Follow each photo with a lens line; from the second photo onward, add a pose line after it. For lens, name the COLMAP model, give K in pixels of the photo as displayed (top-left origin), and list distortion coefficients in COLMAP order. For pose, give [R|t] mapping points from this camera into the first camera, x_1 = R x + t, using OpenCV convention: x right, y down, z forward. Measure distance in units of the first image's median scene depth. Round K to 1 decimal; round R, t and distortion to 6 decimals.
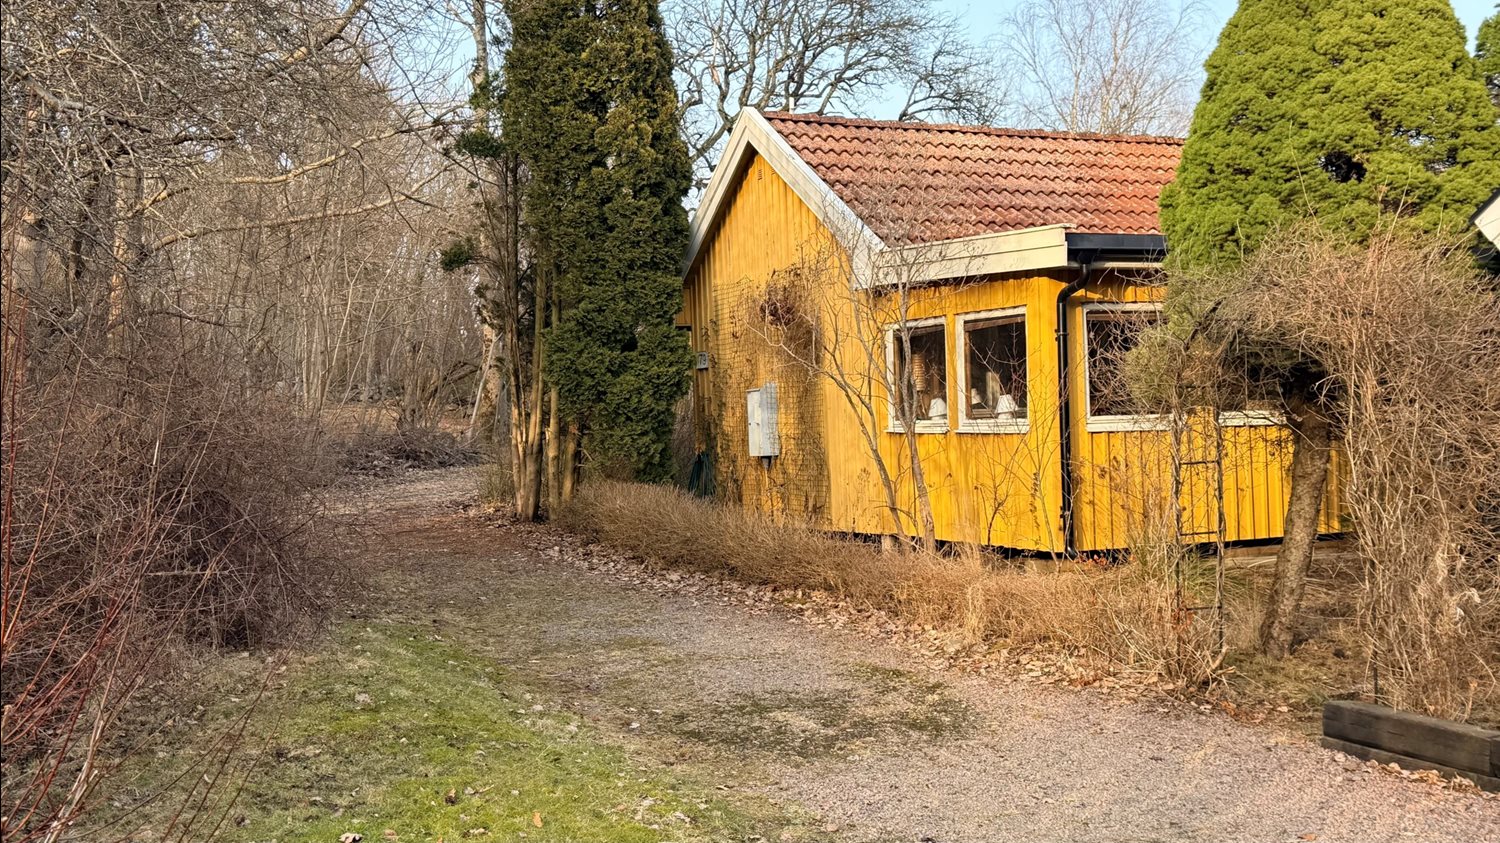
lens RADIAL K [[1274.2, 0, 750.0], [0, 1274.2, 421.5], [0, 0, 1]] dist [-0.045467, 0.000545]
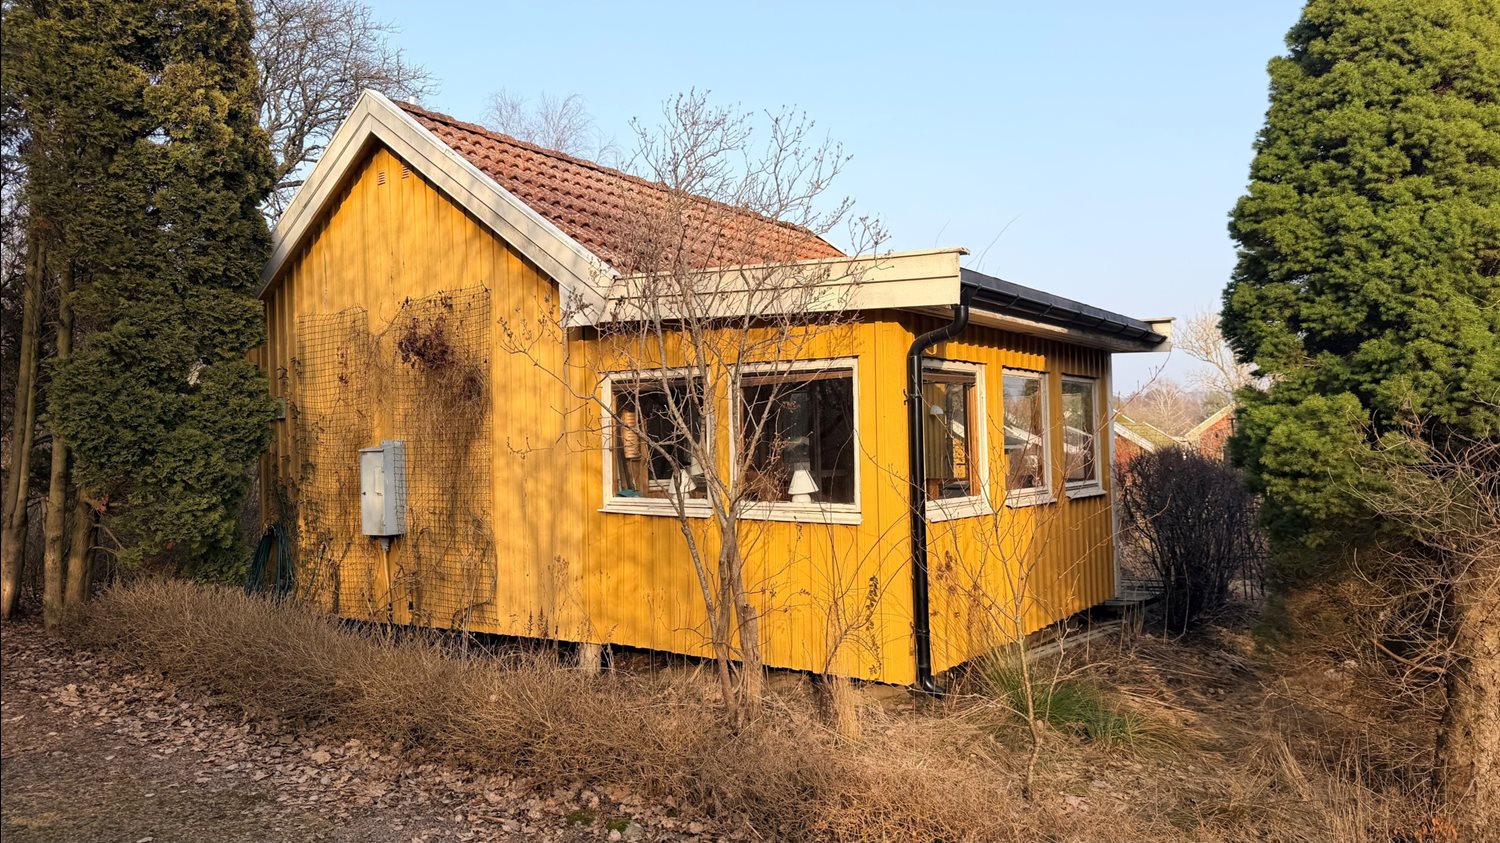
lens RADIAL K [[994.8, 0, 750.0], [0, 994.8, 421.5], [0, 0, 1]] dist [-0.032226, -0.000250]
pose [[0.871556, 0.025137, 0.489651, -0.089987], [-0.007052, 0.999224, -0.038745, -0.020064], [-0.490246, 0.030316, 0.871057, 0.352336]]
